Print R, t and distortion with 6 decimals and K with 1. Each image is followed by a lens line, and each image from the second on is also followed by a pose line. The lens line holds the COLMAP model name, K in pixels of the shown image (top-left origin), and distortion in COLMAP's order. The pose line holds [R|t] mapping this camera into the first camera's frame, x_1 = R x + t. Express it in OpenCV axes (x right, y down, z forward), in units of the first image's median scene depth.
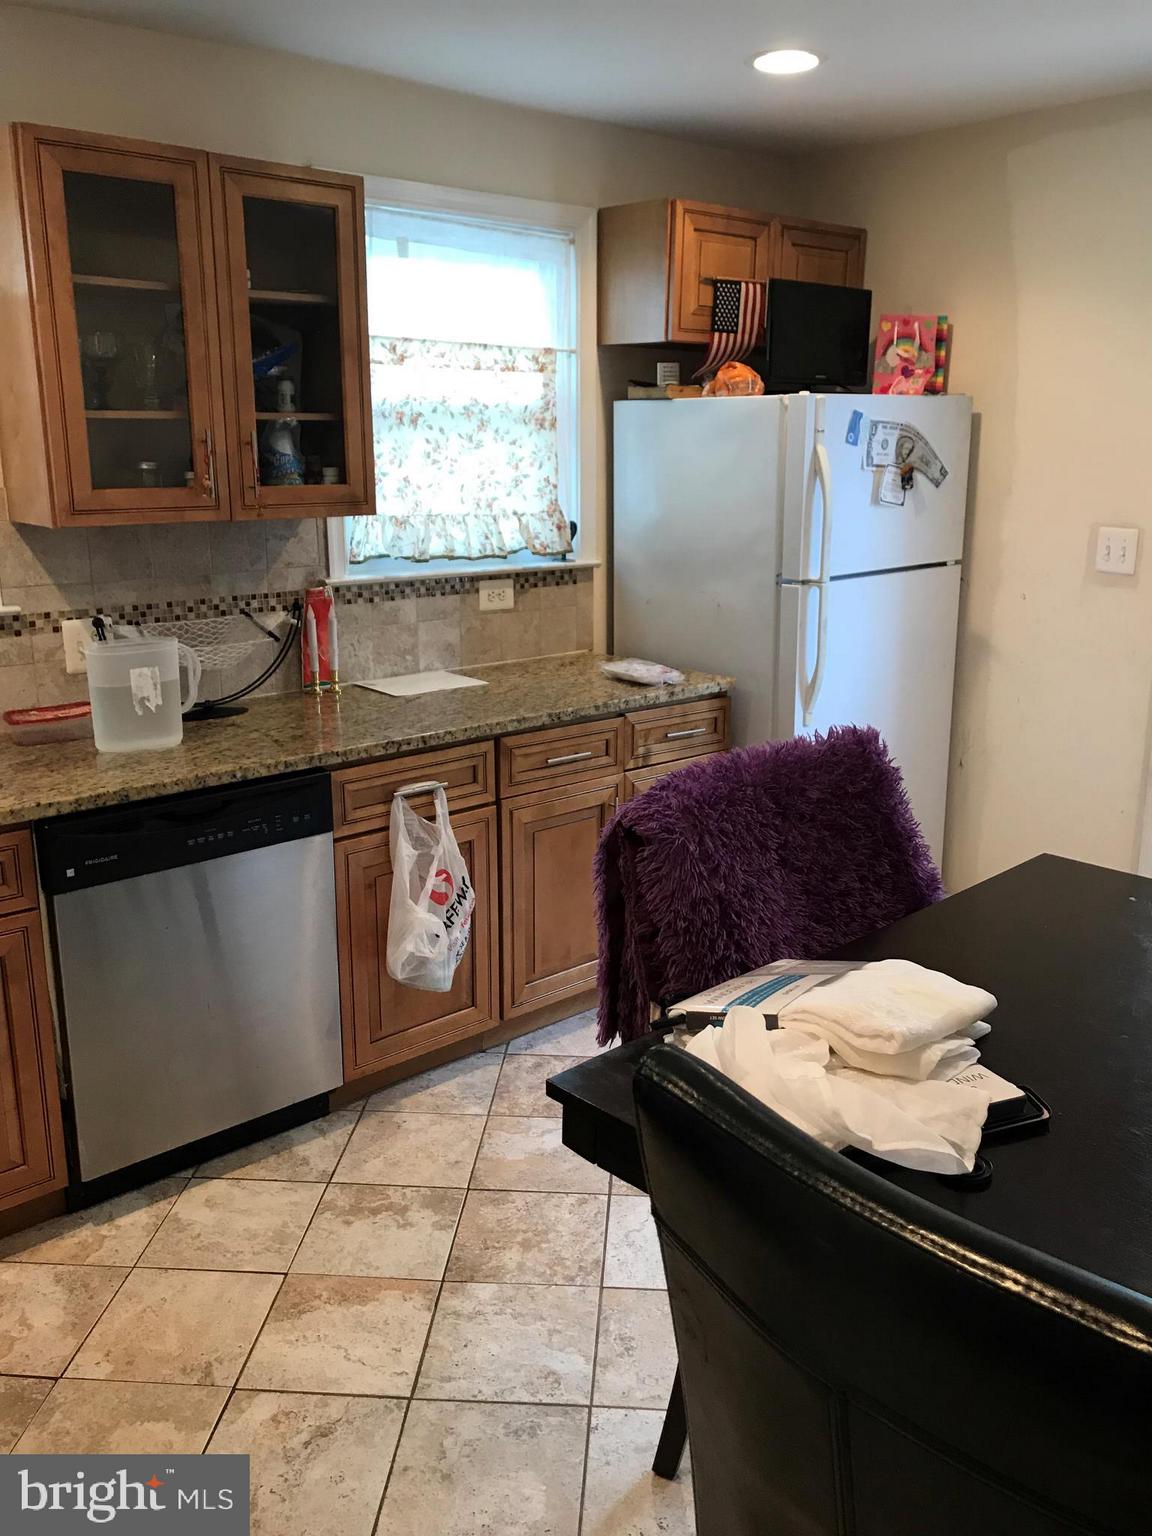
lens RADIAL K [[1266.4, 0, 584.7], [0, 1266.4, 755.0], [0, 0, 1]] dist [0.031938, -0.055279]
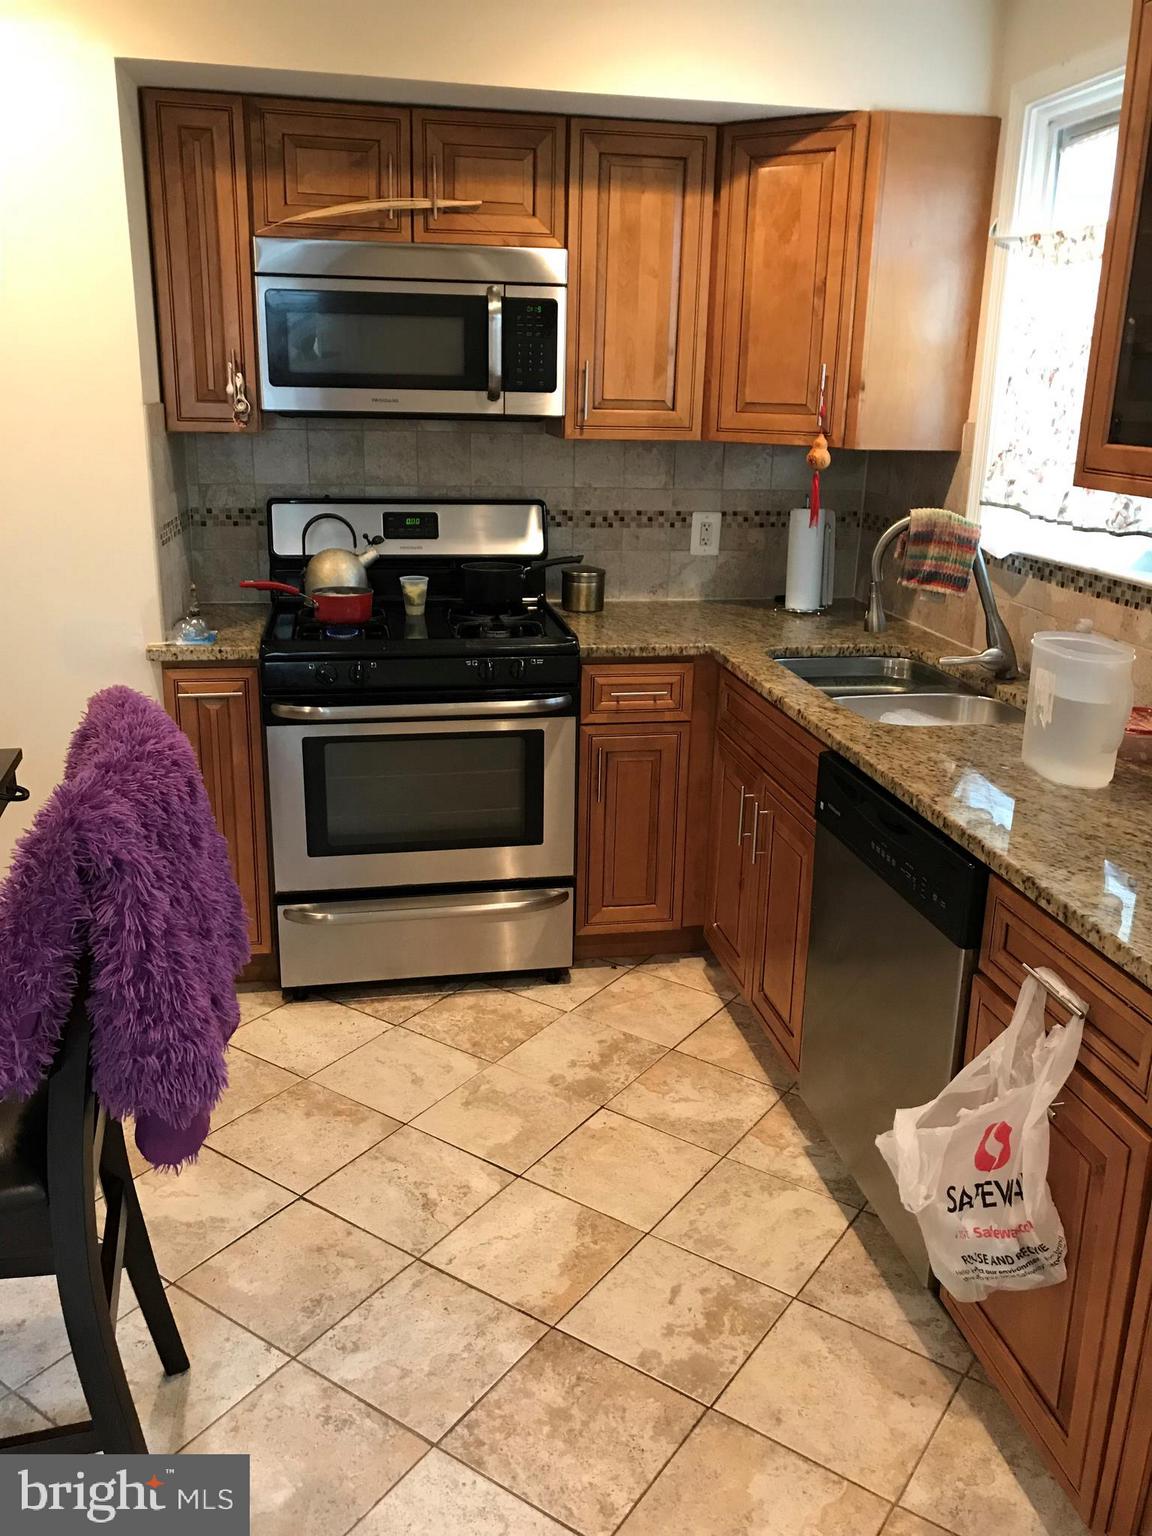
lens RADIAL K [[1266.4, 0, 582.8], [0, 1266.4, 764.5], [0, 0, 1]] dist [0.031938, -0.055279]
pose [[-0.512418, 0.232808, -0.826576, 0.525207], [-0.230294, 0.890036, 0.393448, -0.290433], [0.827280, 0.391965, -0.402456, 1.243297]]
